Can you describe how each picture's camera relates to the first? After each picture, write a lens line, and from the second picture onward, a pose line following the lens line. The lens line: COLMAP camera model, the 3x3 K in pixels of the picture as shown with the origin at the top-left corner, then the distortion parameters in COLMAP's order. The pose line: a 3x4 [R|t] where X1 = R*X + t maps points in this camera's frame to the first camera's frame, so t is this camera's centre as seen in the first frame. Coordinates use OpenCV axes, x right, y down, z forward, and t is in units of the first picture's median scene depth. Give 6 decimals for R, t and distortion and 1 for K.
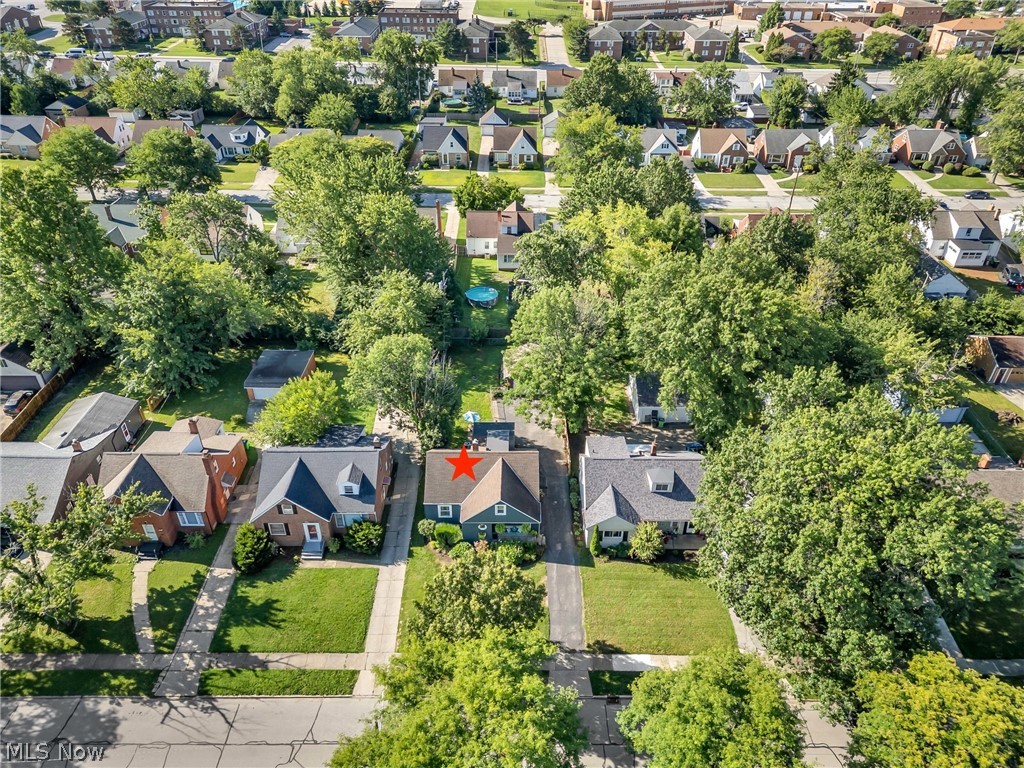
lens RADIAL K [[736.5, 0, 516.1], [0, 736.5, 384.8], [0, 0, 1]] dist [0.048431, -0.028829]
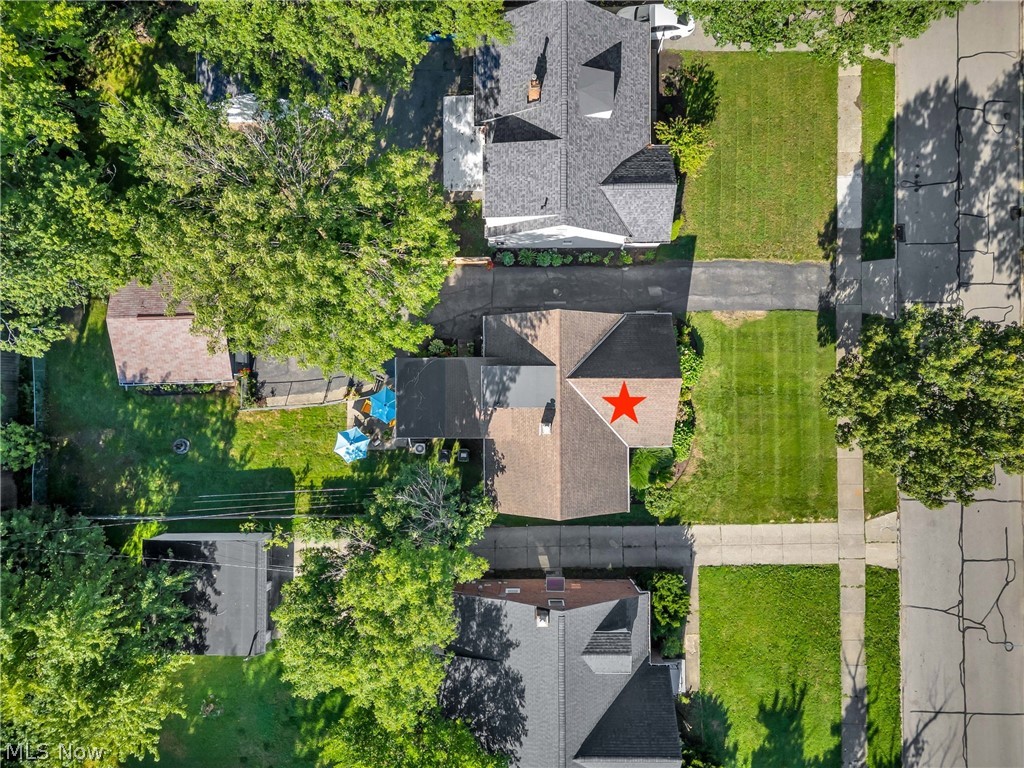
lens RADIAL K [[736.5, 0, 516.1], [0, 736.5, 384.8], [0, 0, 1]] dist [0.048431, -0.028829]
pose [[0.001155, -0.999926, -0.012130, -0.018913], [0.557479, -0.009427, 0.830138, -0.425945], [-0.830190, -0.007721, 0.557427, 0.854306]]
